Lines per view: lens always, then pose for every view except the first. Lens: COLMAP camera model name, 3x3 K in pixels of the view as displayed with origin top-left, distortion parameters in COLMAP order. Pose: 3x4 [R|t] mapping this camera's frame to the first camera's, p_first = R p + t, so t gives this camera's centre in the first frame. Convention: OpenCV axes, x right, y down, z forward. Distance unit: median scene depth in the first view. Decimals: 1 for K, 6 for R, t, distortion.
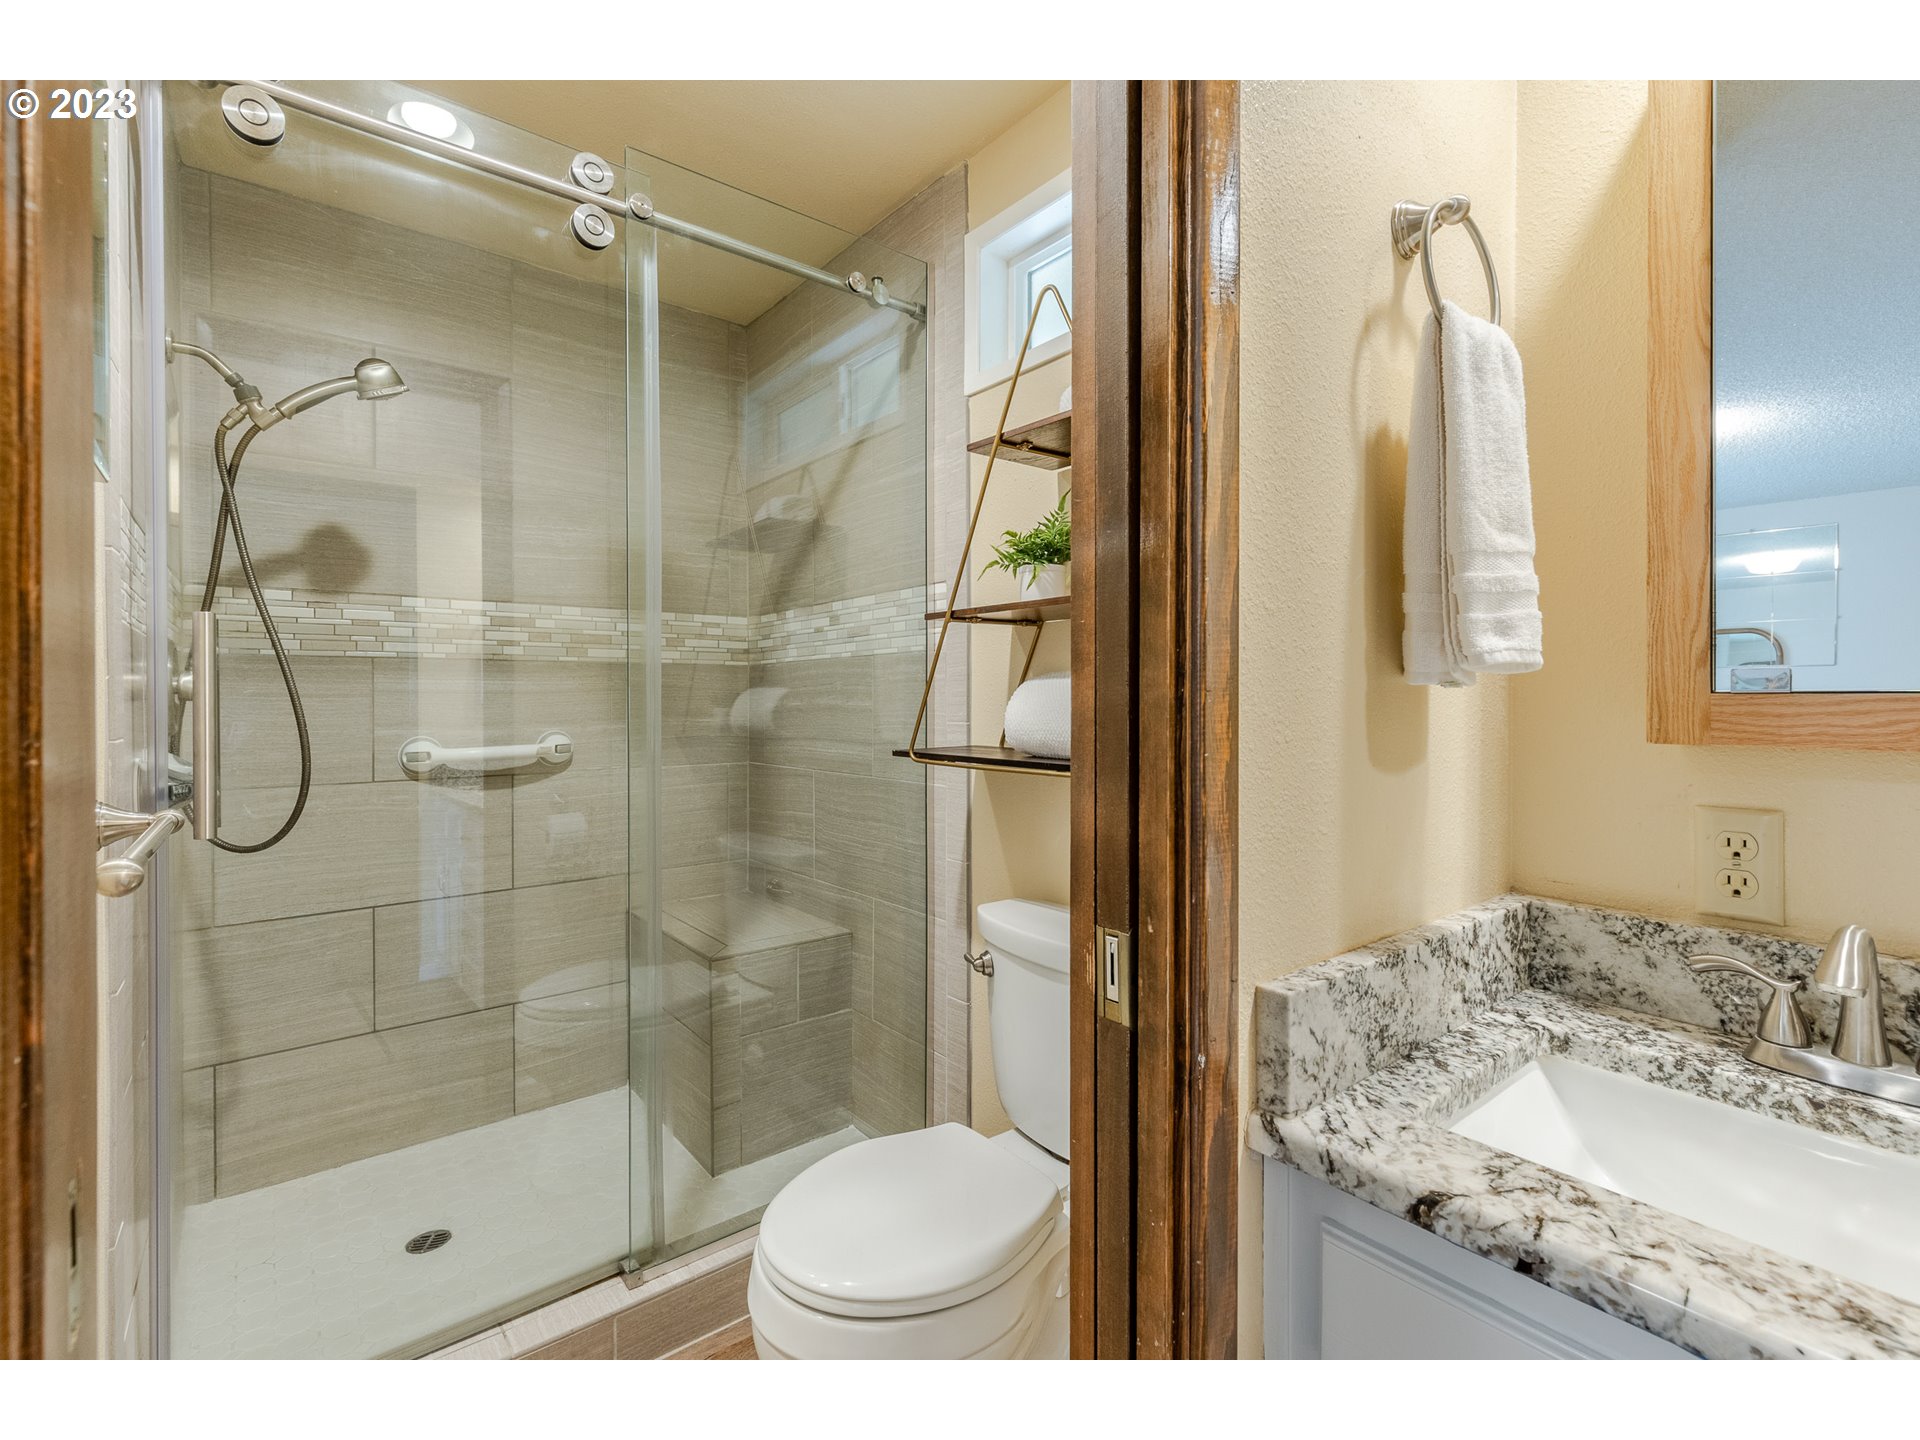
lens RADIAL K [[877.0, 0, 978.0], [0, 877.0, 701.0], [0, 0, 1]] dist [0.007941, -0.000601]
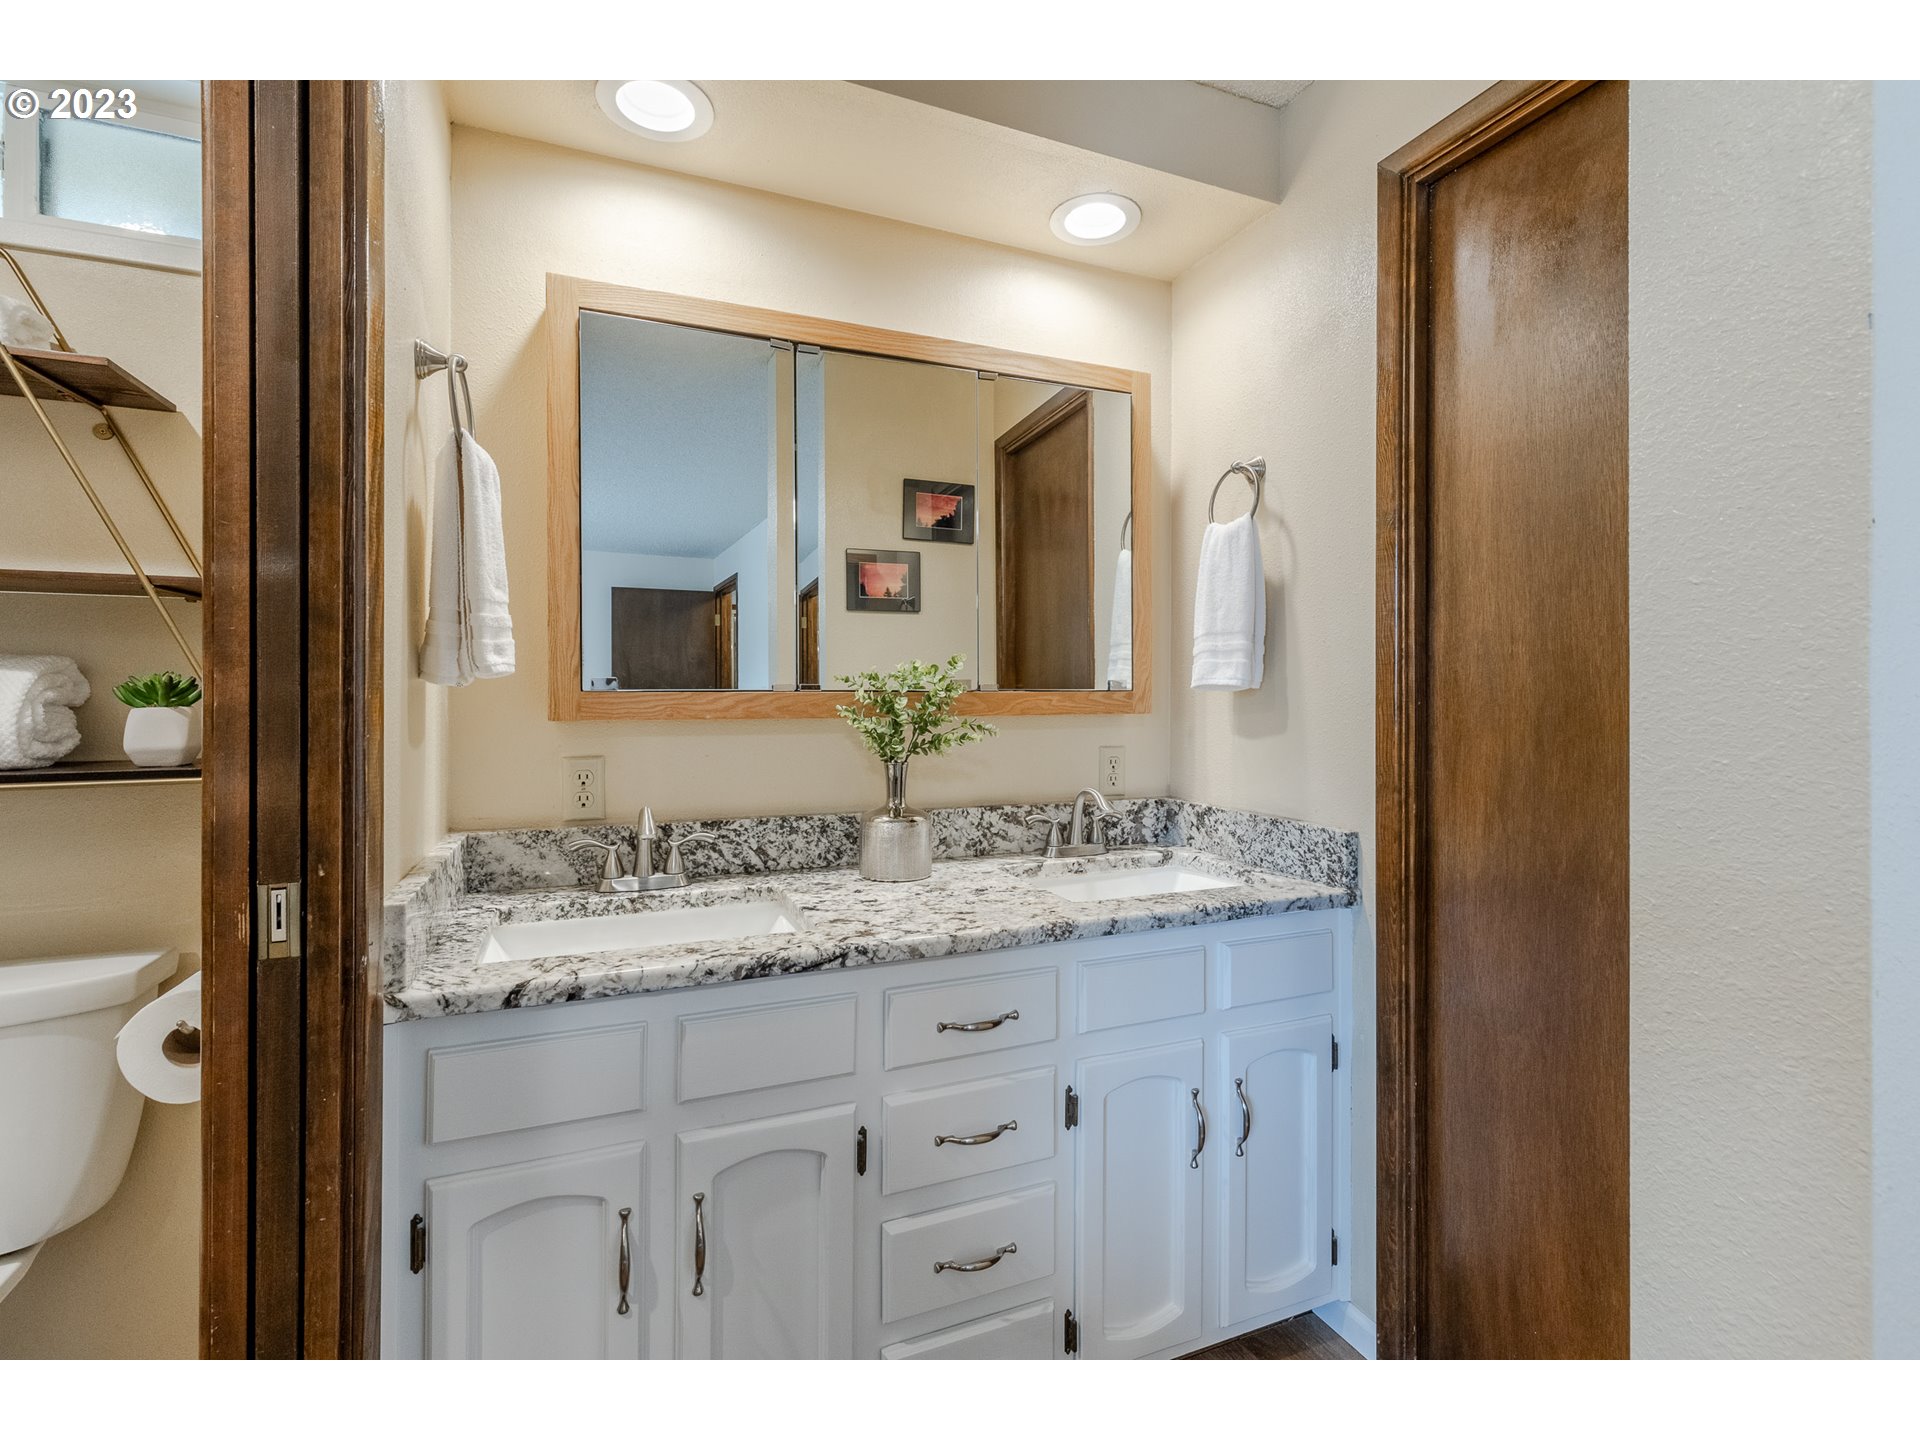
lens RADIAL K [[877.0, 0, 978.0], [0, 877.0, 701.0], [0, 0, 1]] dist [0.007941, -0.000601]
pose [[0.257924, -0.008260, 0.966130, -0.710591], [0.002715, 0.999966, 0.007825, -0.001417], [-0.966162, 0.000604, 0.257937, -0.237787]]
